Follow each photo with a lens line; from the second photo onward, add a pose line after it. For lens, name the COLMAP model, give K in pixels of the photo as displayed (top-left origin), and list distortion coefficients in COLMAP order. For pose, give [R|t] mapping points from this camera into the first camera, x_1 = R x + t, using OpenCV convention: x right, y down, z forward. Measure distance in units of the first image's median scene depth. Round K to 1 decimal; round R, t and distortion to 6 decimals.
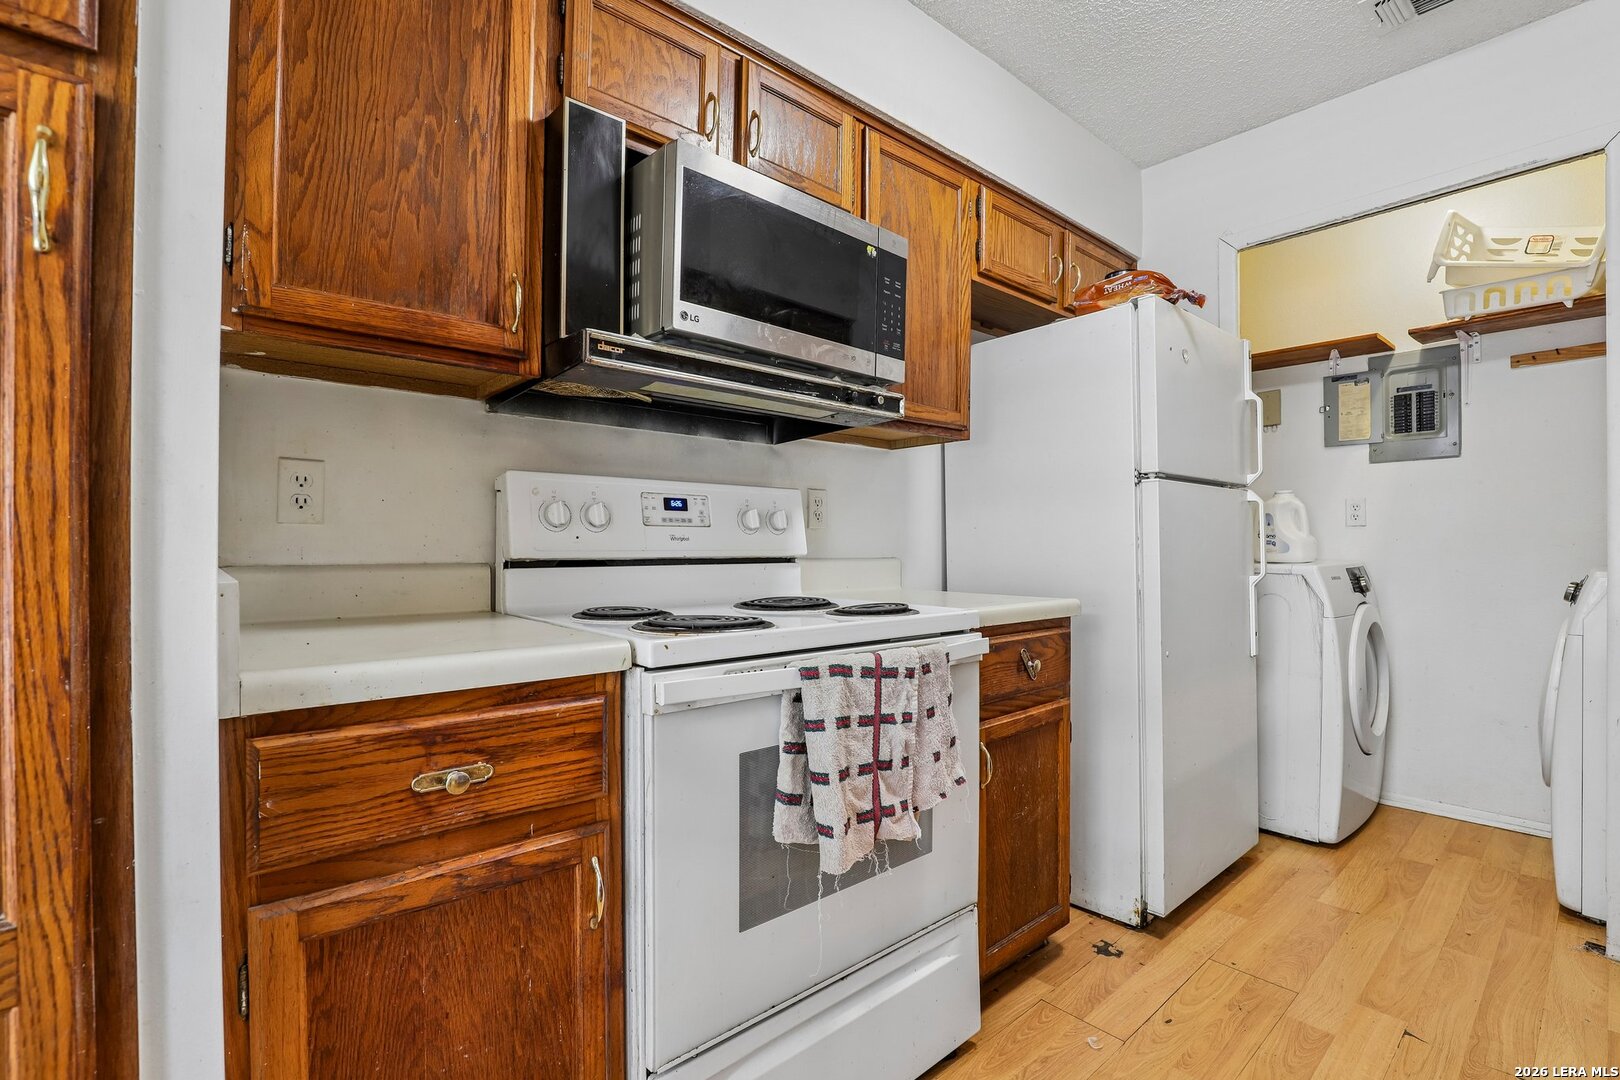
lens RADIAL K [[747.6, 0, 817.4], [0, 747.6, 540.8], [0, 0, 1]] dist [-0.031127, 0.002435]
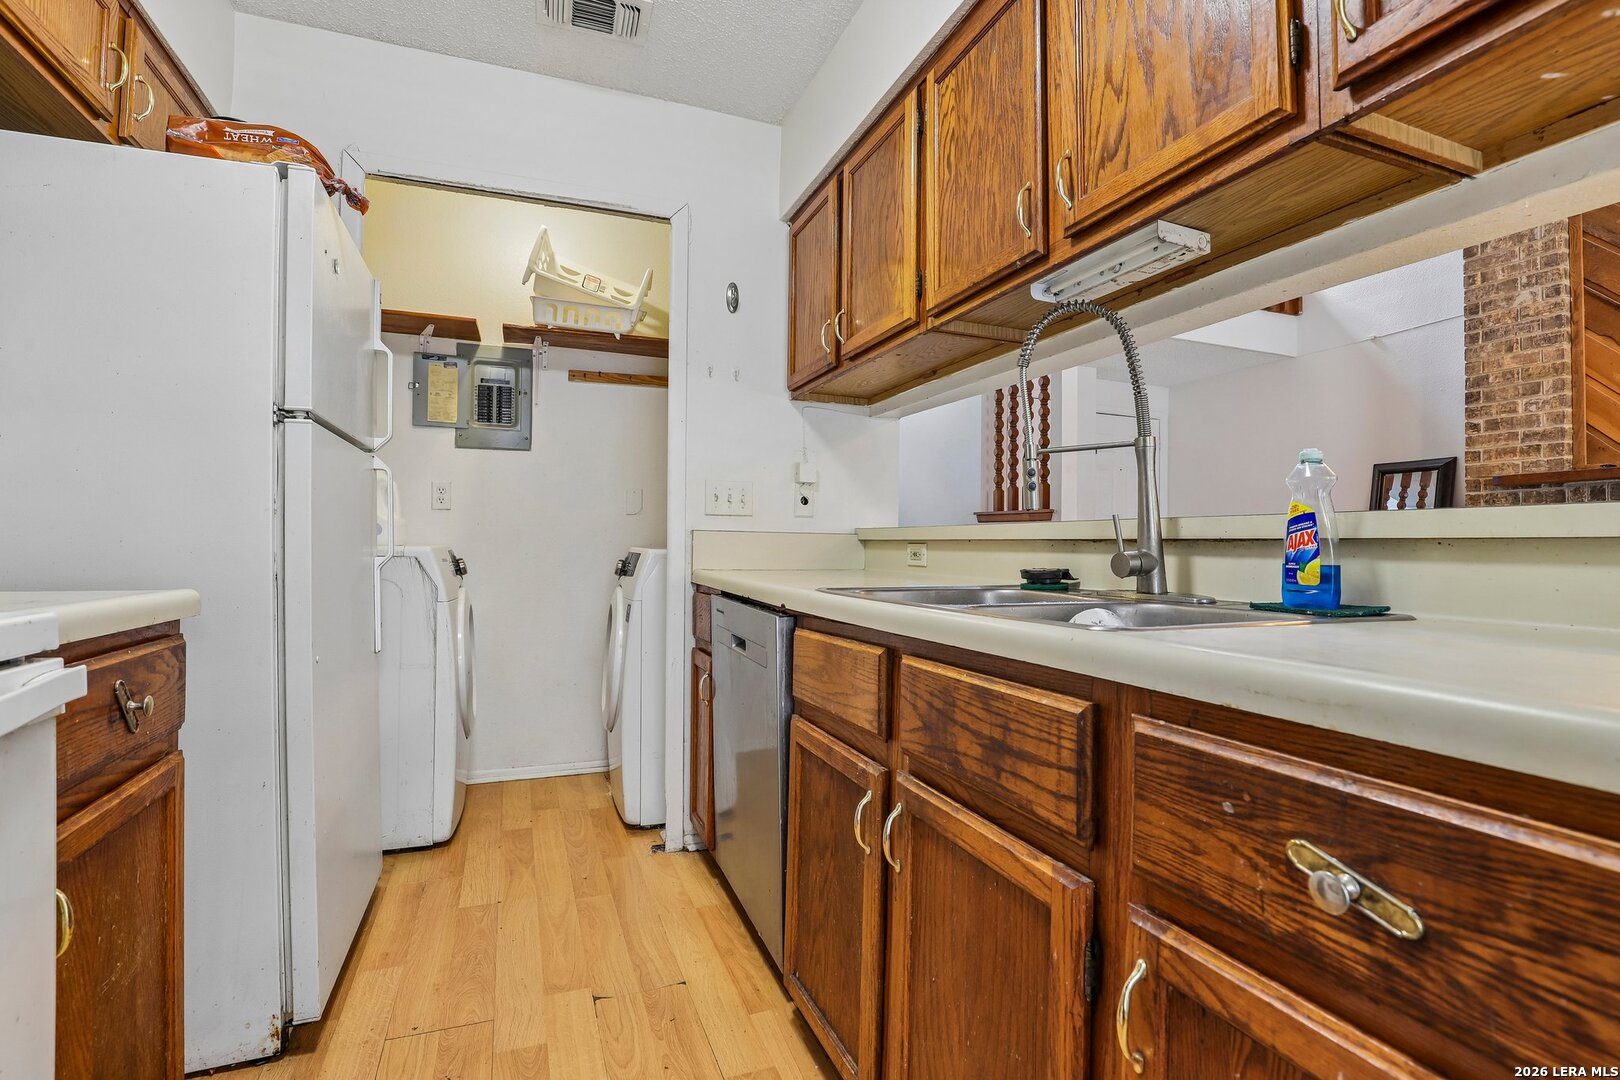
lens RADIAL K [[747.6, 0, 812.1], [0, 747.6, 535.6], [0, 0, 1]] dist [-0.031127, 0.002435]
pose [[0.332157, 0.019269, 0.943027, -0.046211], [-0.014854, 0.999774, -0.015197, 0.026993], [-0.943107, -0.008960, 0.332368, 0.239610]]
